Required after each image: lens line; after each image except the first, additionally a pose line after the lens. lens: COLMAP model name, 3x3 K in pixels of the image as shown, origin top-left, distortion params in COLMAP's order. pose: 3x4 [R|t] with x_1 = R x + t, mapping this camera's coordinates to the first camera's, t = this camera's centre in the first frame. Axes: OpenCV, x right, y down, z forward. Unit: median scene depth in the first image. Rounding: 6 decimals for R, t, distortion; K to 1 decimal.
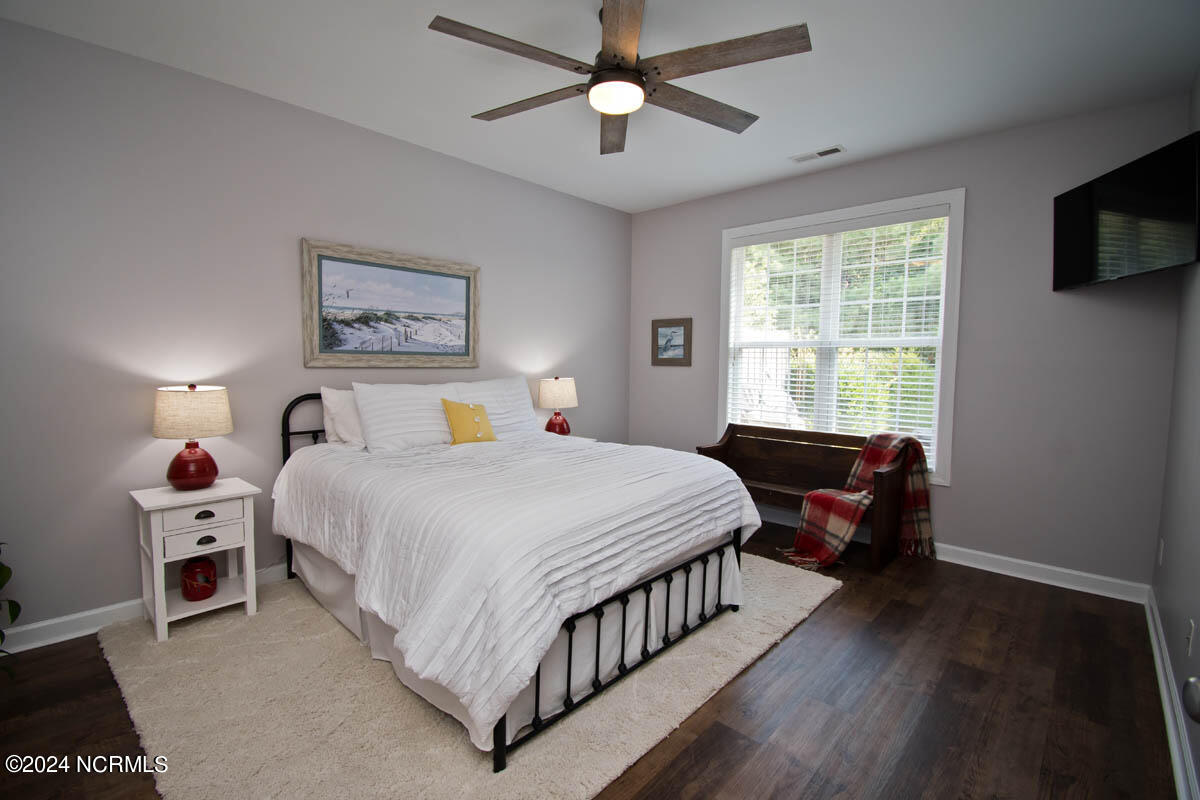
lens RADIAL K [[524.0, 0, 603.6], [0, 524.0, 396.8], [0, 0, 1]] dist [0.010639, -0.007149]
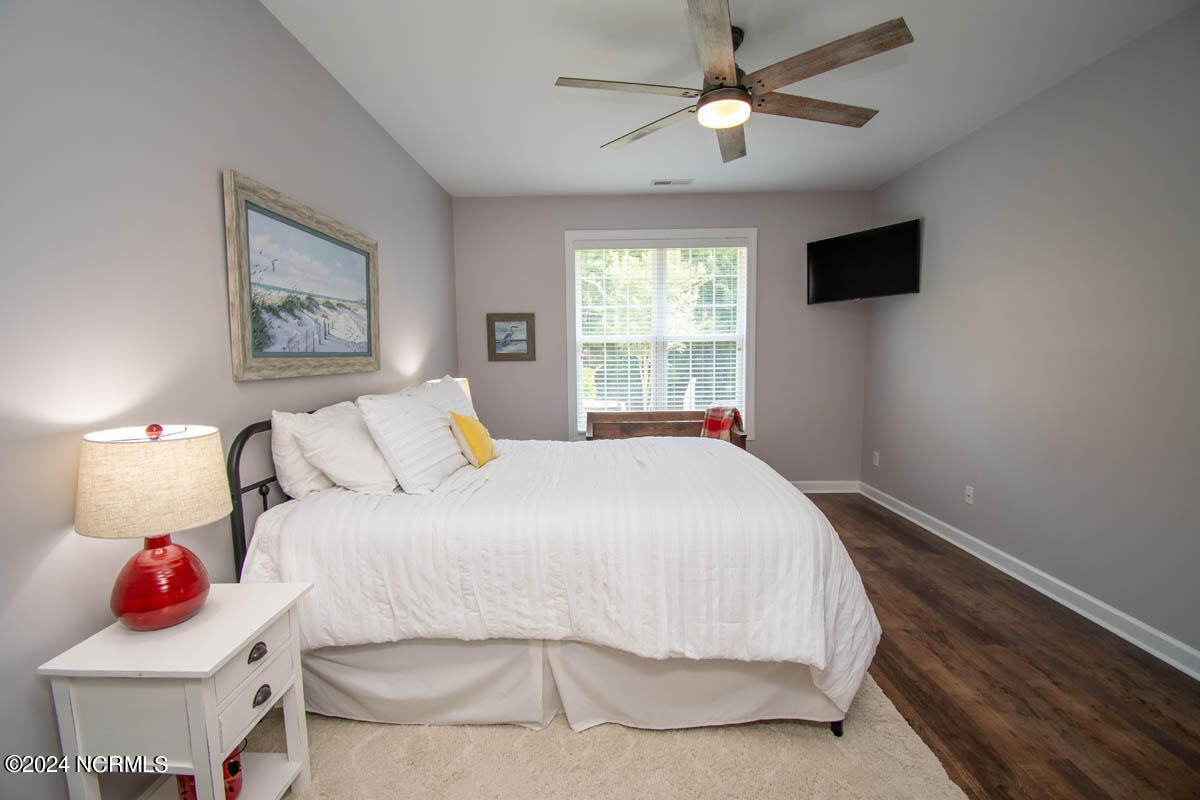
lens RADIAL K [[524.0, 0, 583.5], [0, 524.0, 392.2], [0, 0, 1]] dist [0.010639, -0.007149]
pose [[0.751916, -0.071615, 0.655358, -0.596267], [0.067106, 0.997233, 0.031981, -0.032607], [-0.655835, 0.019931, 0.754641, 0.243262]]
